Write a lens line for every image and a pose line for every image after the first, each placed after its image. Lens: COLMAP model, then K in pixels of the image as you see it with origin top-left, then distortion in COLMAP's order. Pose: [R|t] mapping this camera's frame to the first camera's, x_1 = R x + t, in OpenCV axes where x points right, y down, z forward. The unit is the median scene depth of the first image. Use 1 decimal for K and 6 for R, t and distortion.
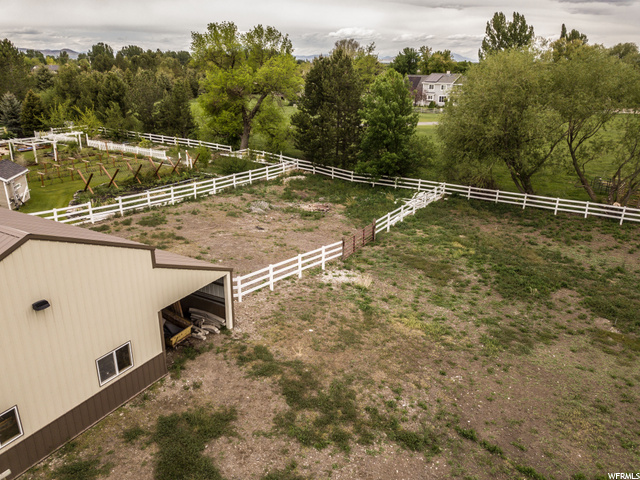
lens RADIAL K [[488.7, 0, 321.7], [0, 488.7, 239.6], [0, 0, 1]] dist [0.021518, -0.012623]
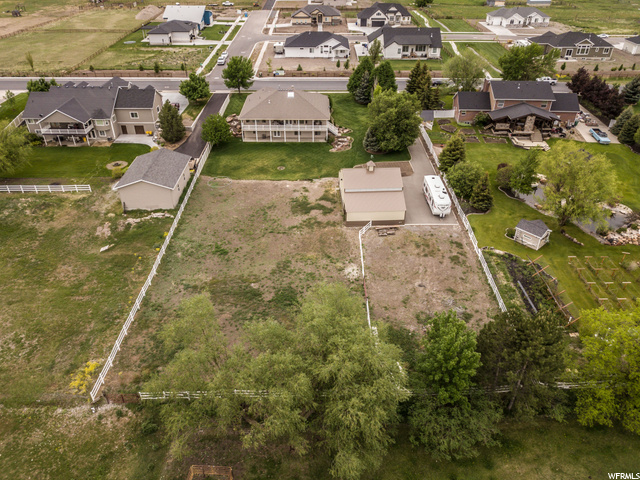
lens RADIAL K [[488.7, 0, 321.7], [0, 488.7, 239.6], [0, 0, 1]] dist [0.021518, -0.012623]
pose [[-0.841583, 0.290087, -0.455619, 0.845715], [-0.192208, 0.627477, 0.754538, -1.255375], [0.504772, 0.722580, -0.472317, 1.350529]]
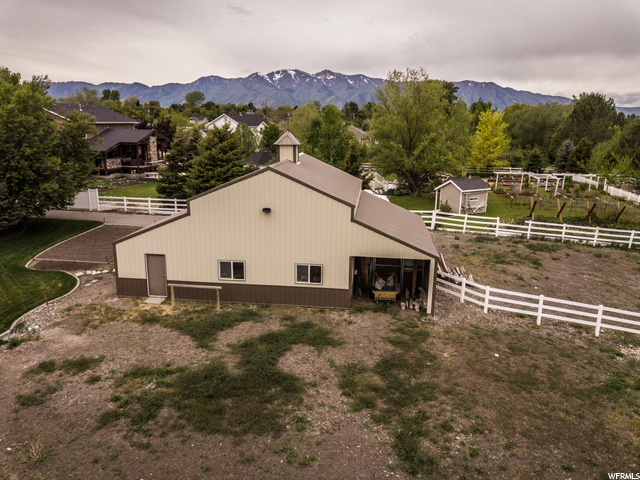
lens RADIAL K [[488.7, 0, 321.7], [0, 488.7, 239.6], [0, 0, 1]] dist [0.021518, -0.012623]
pose [[0.394994, 0.220767, -0.891763, 0.315579], [-0.328008, 0.940607, 0.087573, 0.005692], [0.858132, 0.257914, 0.443948, 0.133324]]
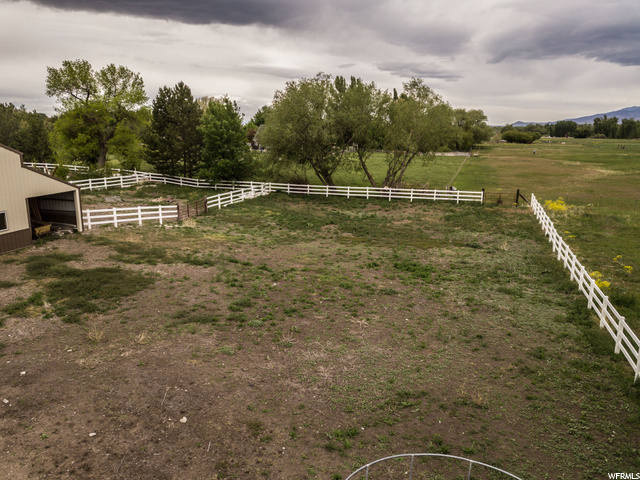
lens RADIAL K [[488.7, 0, 321.7], [0, 488.7, 239.6], [0, 0, 1]] dist [0.021518, -0.012623]
pose [[0.968624, -0.053360, 0.242734, 0.072152], [0.082382, 0.990398, -0.111022, 0.206088], [-0.234479, 0.127535, 0.963719, -0.269076]]
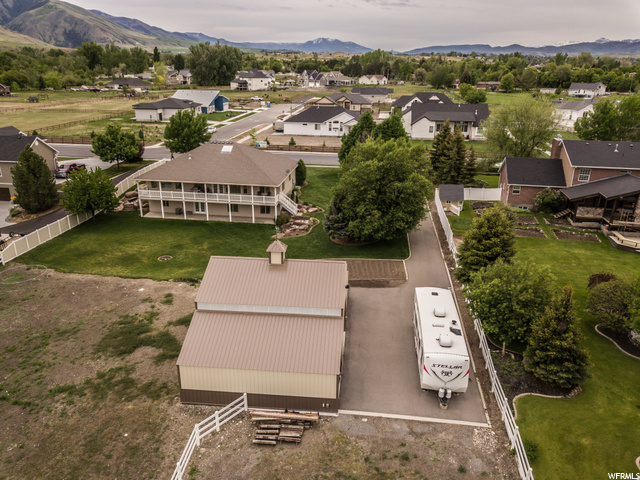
lens RADIAL K [[488.7, 0, 321.7], [0, 488.7, 239.6], [0, 0, 1]] dist [0.021518, -0.012623]
pose [[-0.907106, 0.125961, -0.401613, -0.017469], [-0.161360, 0.777197, 0.608216, -0.548723], [0.388744, 0.616521, -0.684675, 0.902207]]
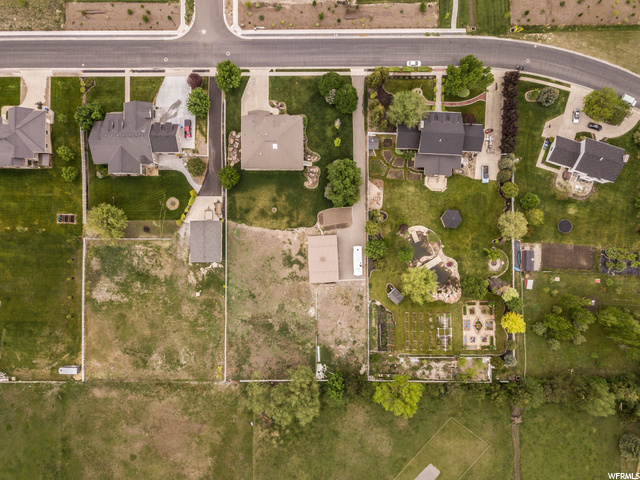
lens RADIAL K [[486.5, 0, 322.6], [0, 486.5, 240.4], [0, 0, 1]] dist [0.059078, -0.091421]
pose [[-0.843275, 0.537473, -0.003271, -0.331812], [-0.176331, -0.270898, 0.946320, -3.423247], [0.507735, 0.798585, 0.323214, -0.946158]]
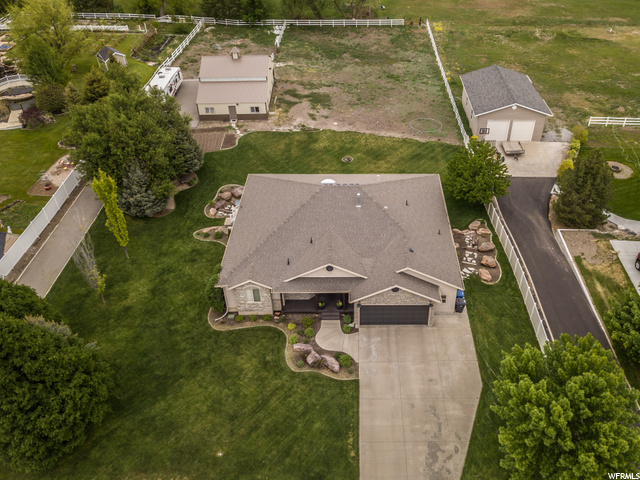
lens RADIAL K [[550.0, 0, 360.5], [0, 550.0, 207.5], [0, 0, 1]] dist [0.010177, -0.001271]
pose [[0.842150, -0.319094, 0.434698, -0.894472], [0.188733, 0.929556, 0.316711, -0.057962], [-0.505137, -0.184676, 0.843049, -1.555104]]
